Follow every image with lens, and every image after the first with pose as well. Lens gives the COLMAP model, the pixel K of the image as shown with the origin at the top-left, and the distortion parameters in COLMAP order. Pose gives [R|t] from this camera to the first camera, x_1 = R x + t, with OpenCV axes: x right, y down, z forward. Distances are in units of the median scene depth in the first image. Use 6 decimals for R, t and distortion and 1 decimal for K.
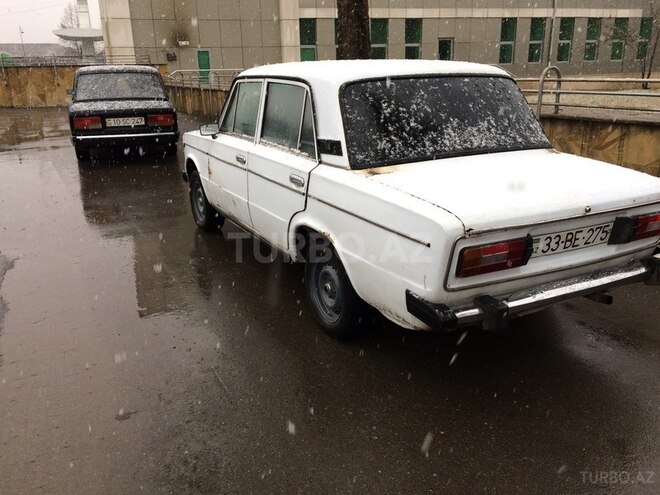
lens RADIAL K [[557.8, 0, 330.0], [0, 557.8, 247.5], [0, 0, 1]] dist [0.072229, -0.095539]
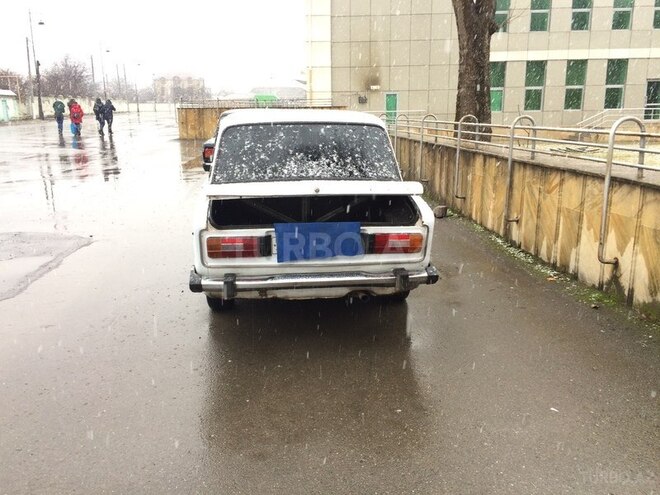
lens RADIAL K [[557.8, 0, 330.0], [0, 557.8, 247.5], [0, 0, 1]] dist [0.072229, -0.095539]
pose [[0.919620, 0.103516, -0.378925, 0.718694], [-0.127980, 0.990975, -0.039878, 0.030241], [0.371377, 0.085167, 0.924568, -0.165916]]
